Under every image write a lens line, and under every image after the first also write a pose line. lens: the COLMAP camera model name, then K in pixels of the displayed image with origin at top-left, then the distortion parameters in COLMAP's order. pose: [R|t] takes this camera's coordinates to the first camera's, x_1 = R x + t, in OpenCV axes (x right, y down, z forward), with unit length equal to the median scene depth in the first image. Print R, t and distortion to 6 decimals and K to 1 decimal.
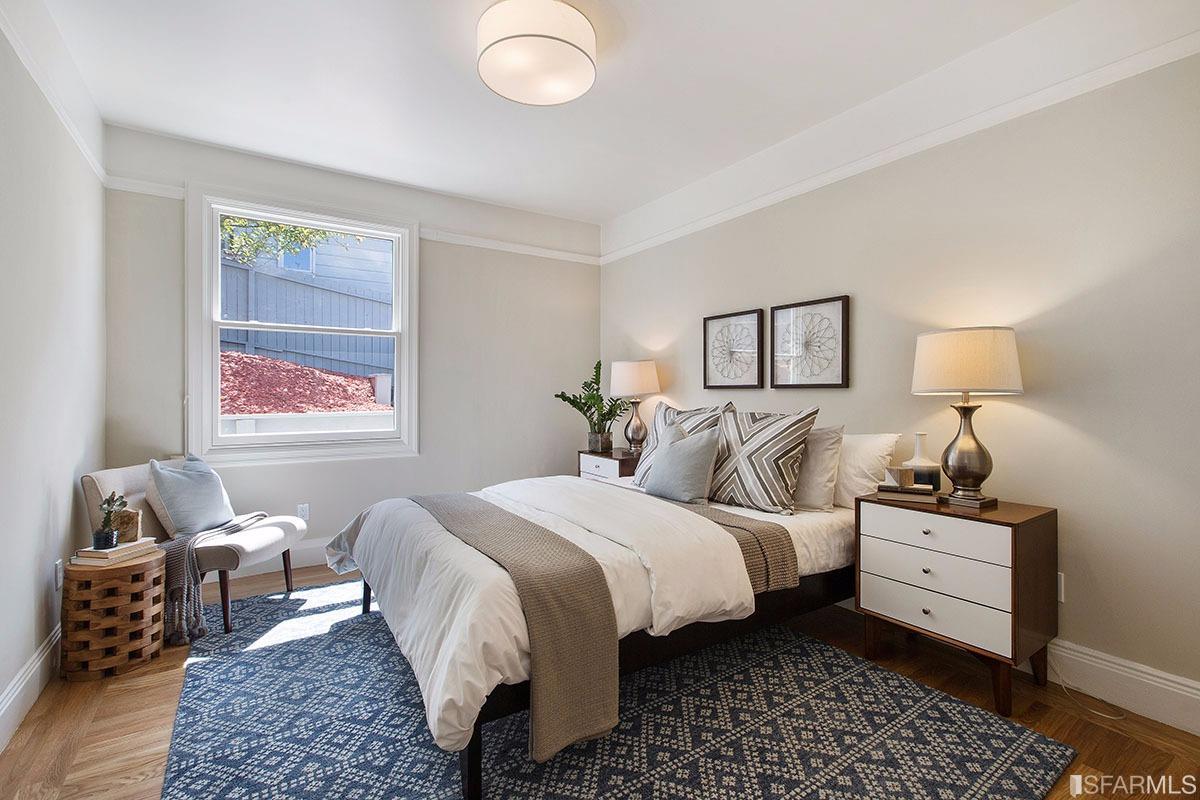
lens RADIAL K [[529.1, 0, 598.3], [0, 529.1, 377.9], [0, 0, 1]] dist [-0.000541, -0.000001]
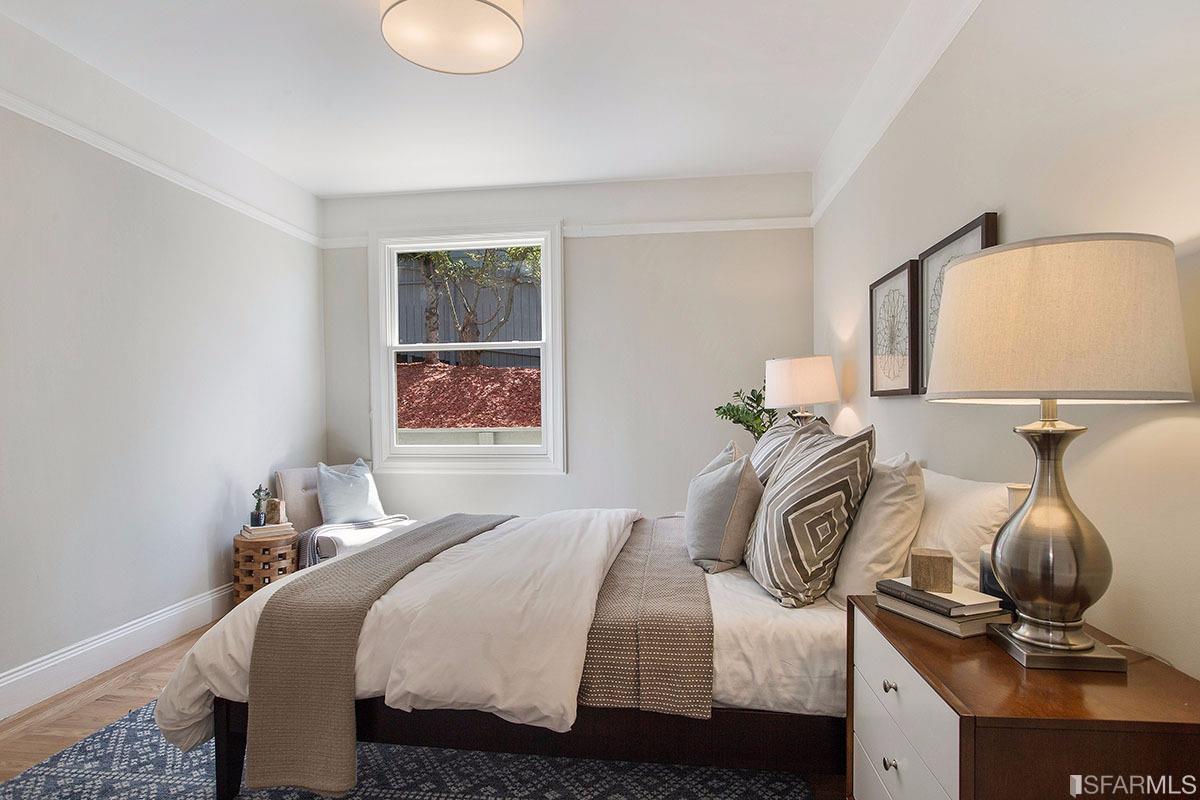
lens RADIAL K [[618.3, 0, 590.7], [0, 618.3, 401.8], [0, 0, 1]] dist [-0.028230, 0.000208]
pose [[0.764447, -0.013729, -0.644540, 0.585971], [0.030560, 0.999421, 0.014958, 0.008599], [0.643962, -0.031132, 0.764424, 0.301026]]
